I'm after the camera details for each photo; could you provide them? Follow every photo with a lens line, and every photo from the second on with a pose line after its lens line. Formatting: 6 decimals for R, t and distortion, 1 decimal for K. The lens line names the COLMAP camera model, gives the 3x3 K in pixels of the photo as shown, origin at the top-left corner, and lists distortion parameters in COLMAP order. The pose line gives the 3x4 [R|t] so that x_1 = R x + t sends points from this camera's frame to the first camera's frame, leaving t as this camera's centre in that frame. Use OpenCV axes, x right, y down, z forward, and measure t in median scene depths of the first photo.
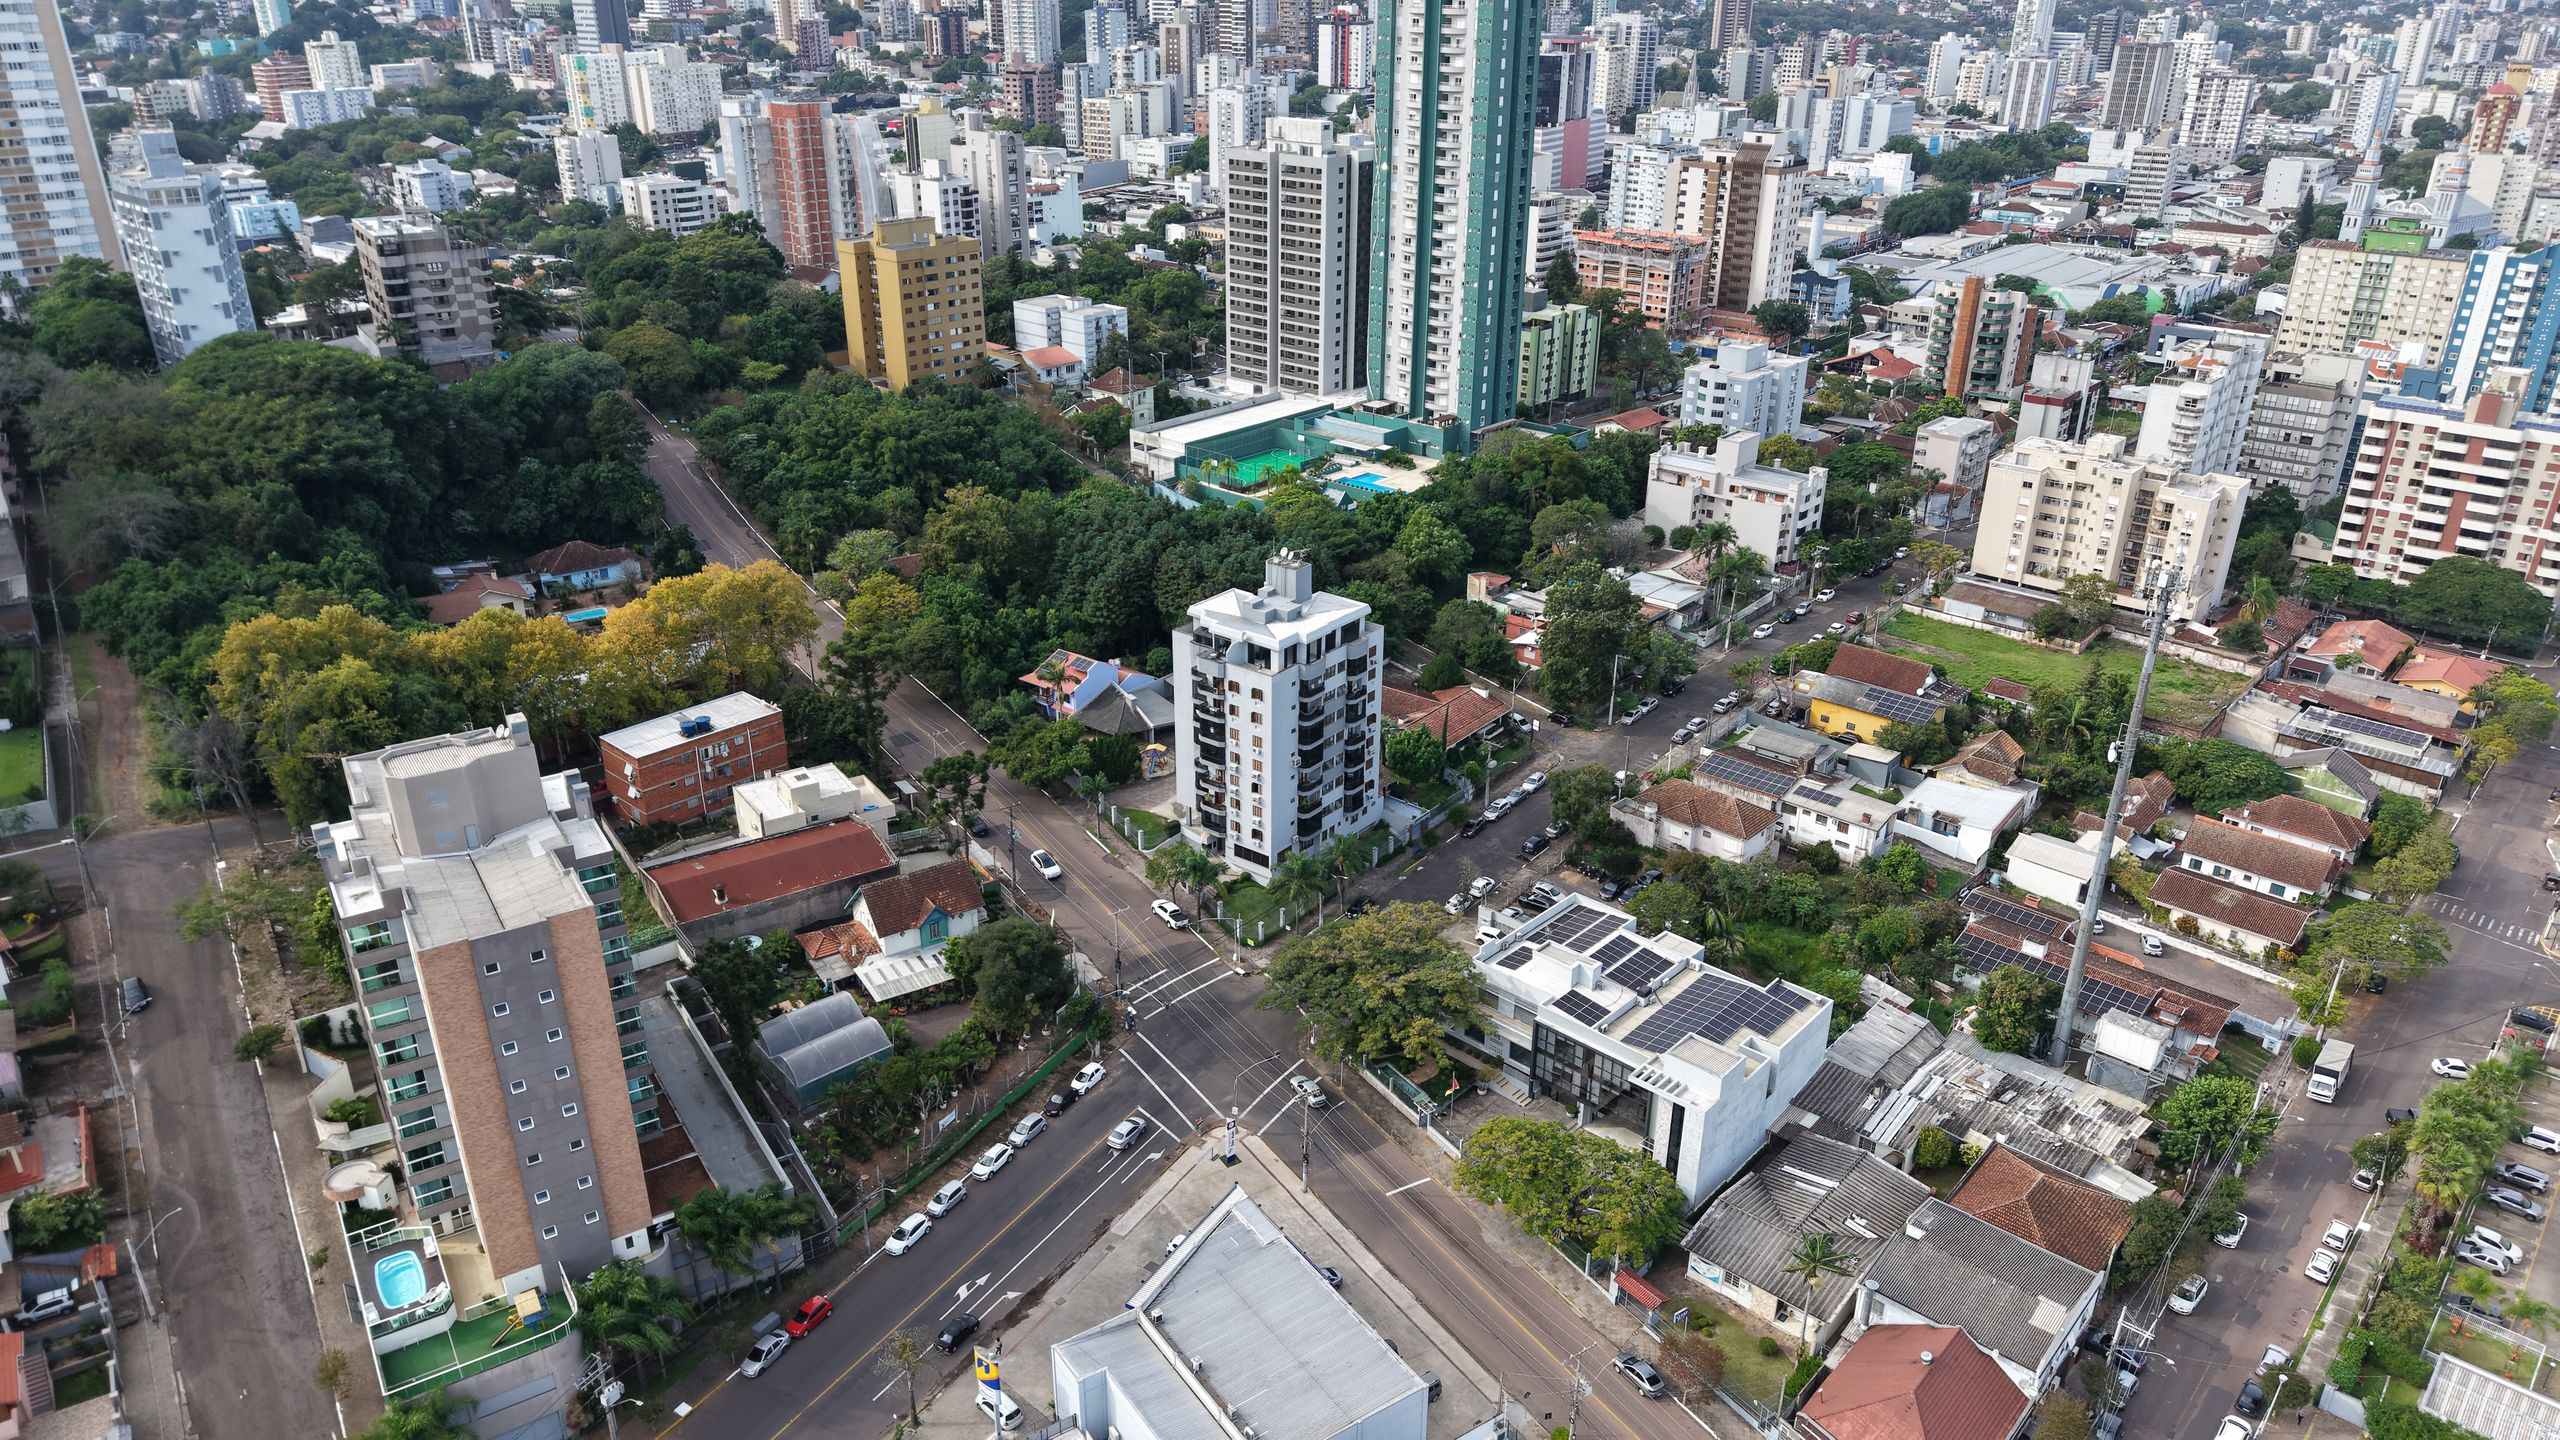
lens RADIAL K [[1712.2, 0, 1277.9], [0, 1712.2, 721.6], [0, 0, 1]] dist [0.026878, -0.028095]
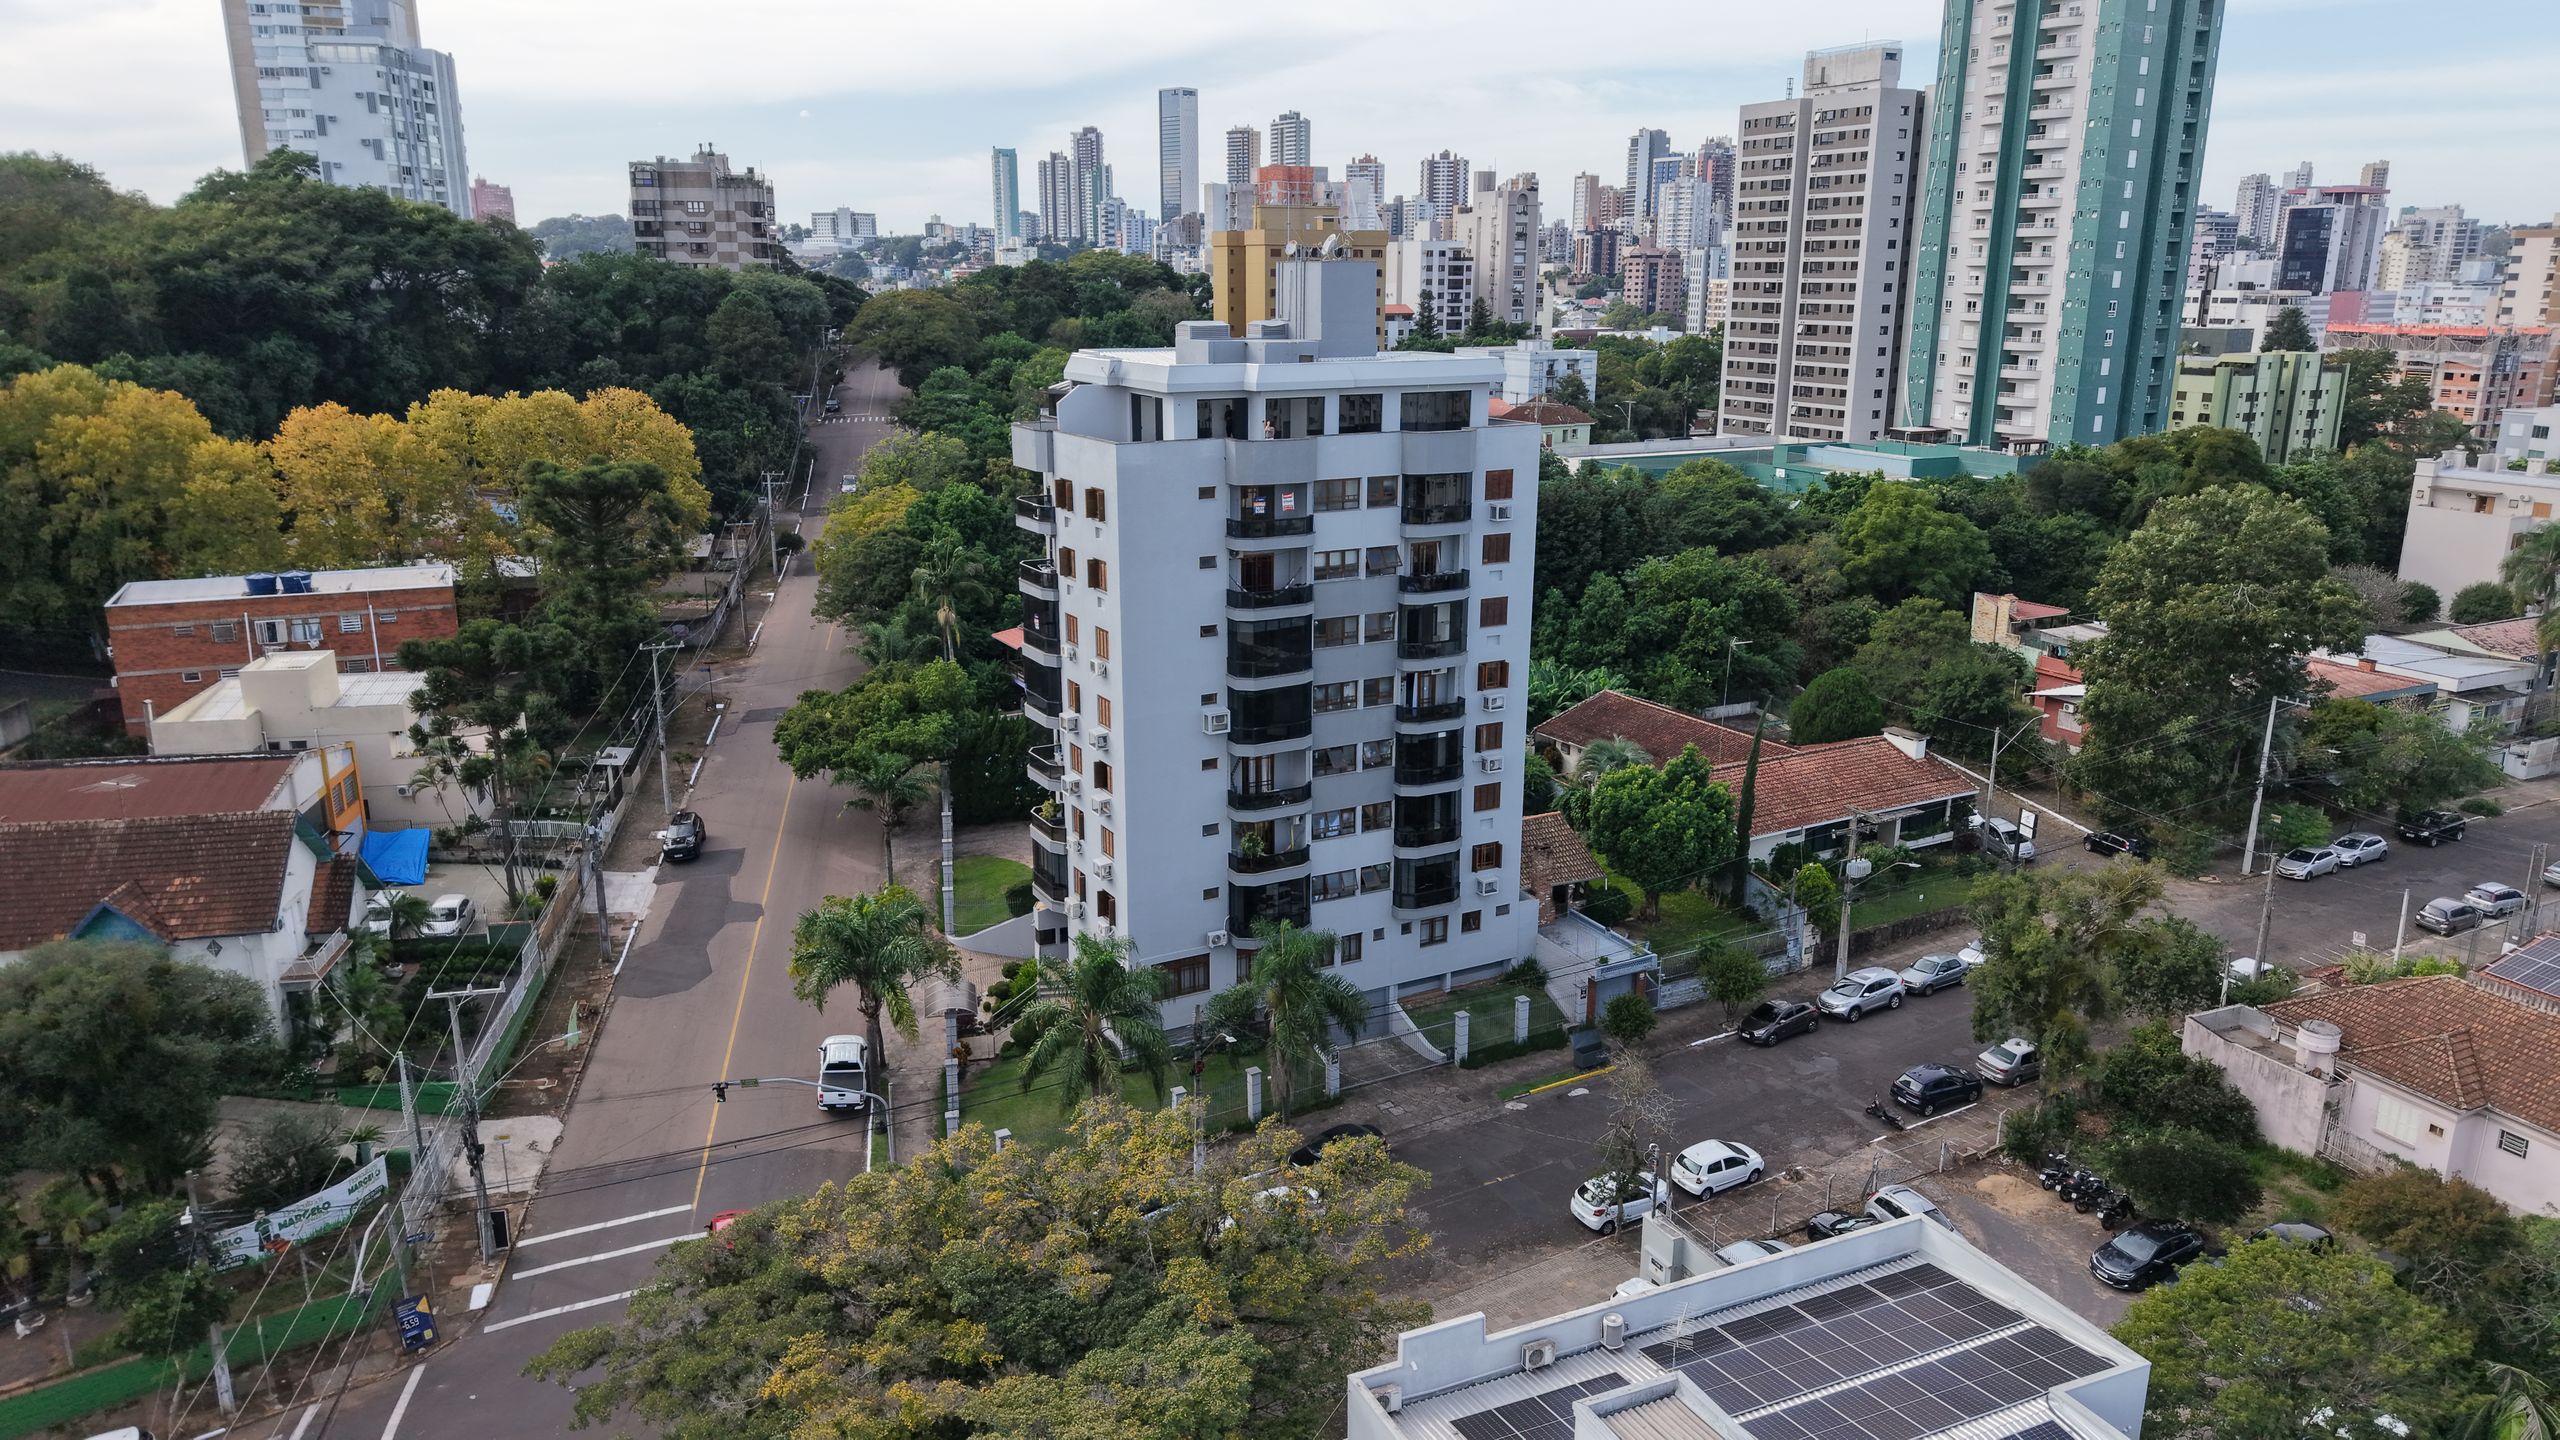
lens RADIAL K [[1712.2, 0, 1277.9], [0, 1712.2, 721.6], [0, 0, 1]] dist [0.026878, -0.028095]
pose [[0.922120, 0.095939, -0.374821, 0.114190], [-0.156277, 0.978583, -0.133989, 0.050129], [0.353938, 0.182130, 0.917364, 0.462671]]
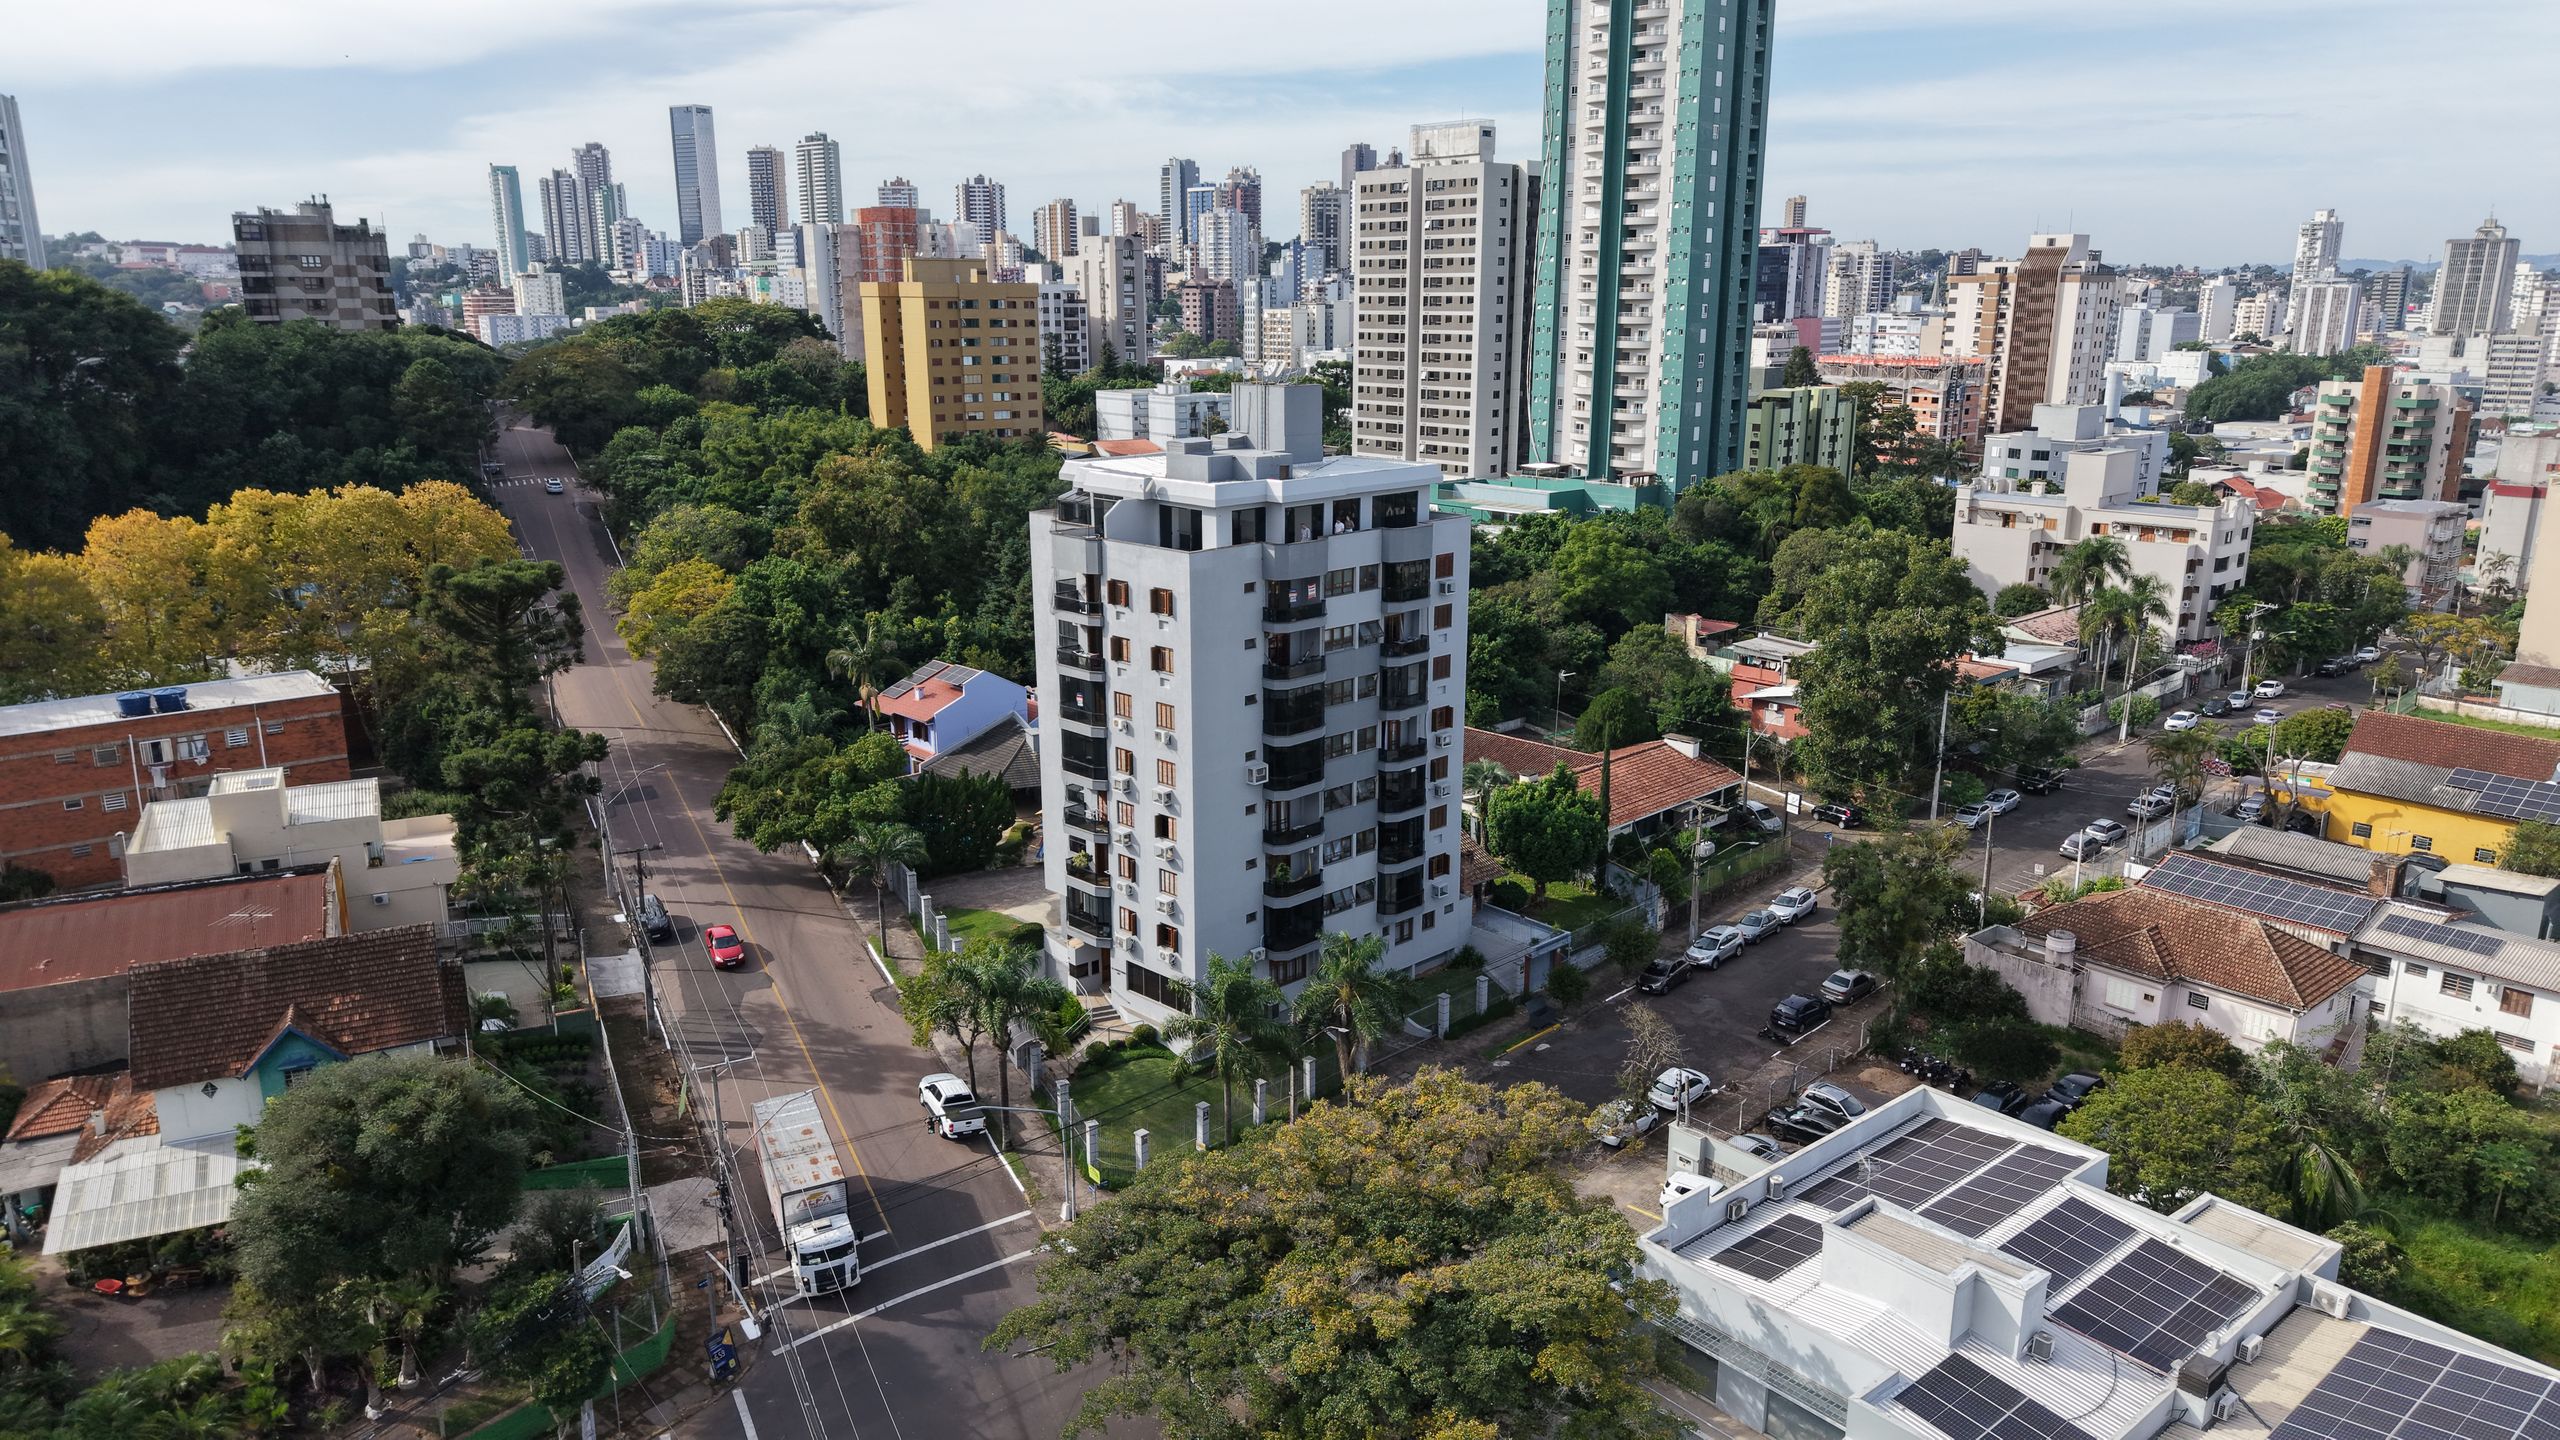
lens RADIAL K [[1710.5, 0, 1279.0], [0, 1710.5, 718.7], [0, 0, 1]] dist [0.037606, -0.047333]
pose [[0.992134, 0.025432, -0.122571, 0.049847], [-0.046440, 0.984051, -0.171720, 0.060389], [0.116249, 0.176061, 0.977491, 0.389891]]
